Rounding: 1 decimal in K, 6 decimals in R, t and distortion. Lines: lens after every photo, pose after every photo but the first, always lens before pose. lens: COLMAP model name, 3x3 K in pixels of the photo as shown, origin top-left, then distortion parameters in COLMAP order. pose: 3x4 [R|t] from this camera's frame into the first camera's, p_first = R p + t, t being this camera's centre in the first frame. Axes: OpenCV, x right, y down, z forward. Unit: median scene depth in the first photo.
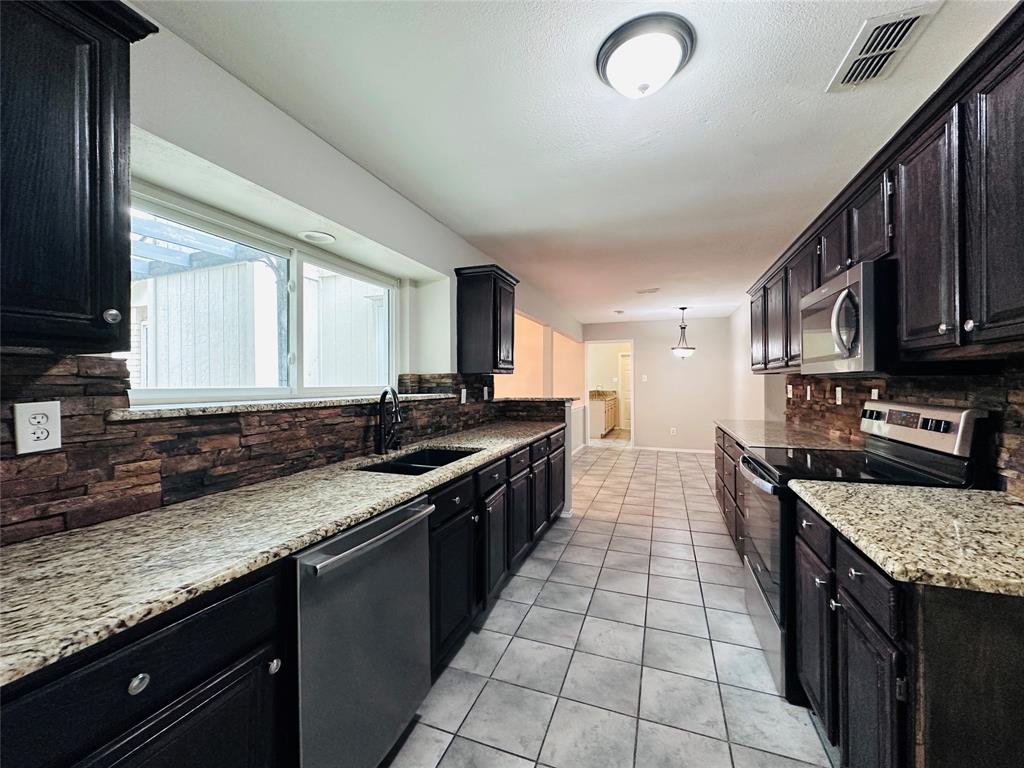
lens RADIAL K [[409.1, 0, 509.9], [0, 409.1, 381.9], [0, 0, 1]] dist [0.000674, -0.000447]
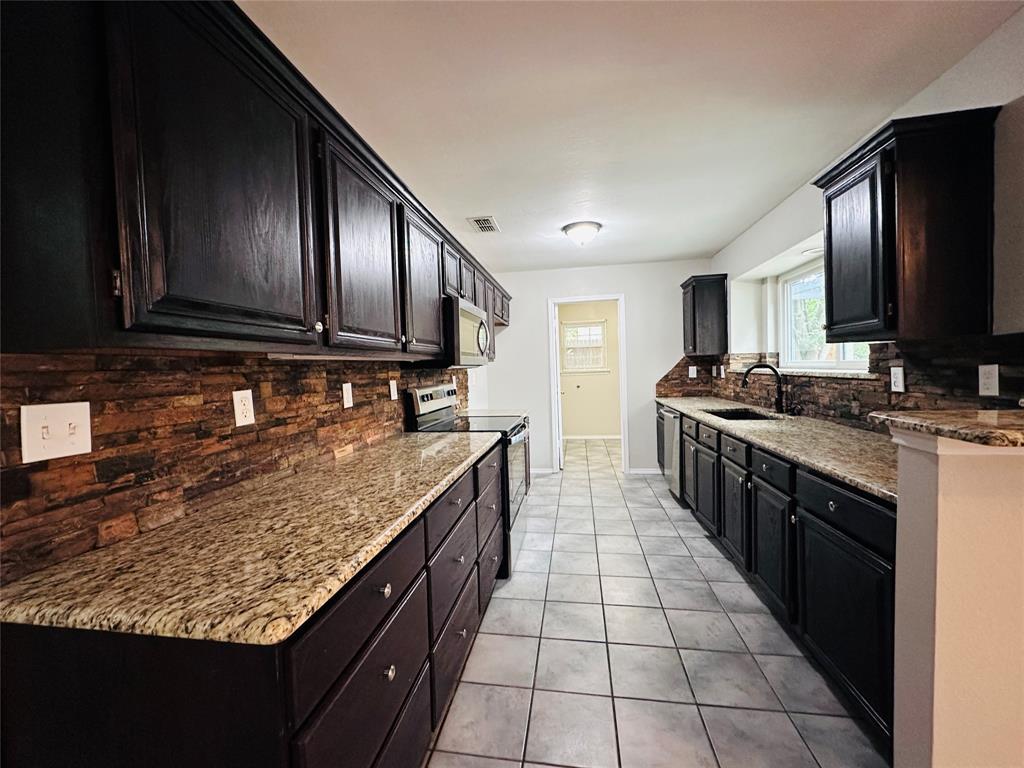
lens RADIAL K [[409.1, 0, 511.3], [0, 409.1, 380.8], [0, 0, 1]] dist [0.000674, -0.000447]
pose [[-0.979204, 0.042988, -0.198271, 0.677406], [0.037046, 0.998749, 0.033583, -0.004957], [0.199467, 0.025539, -0.979572, 1.793925]]
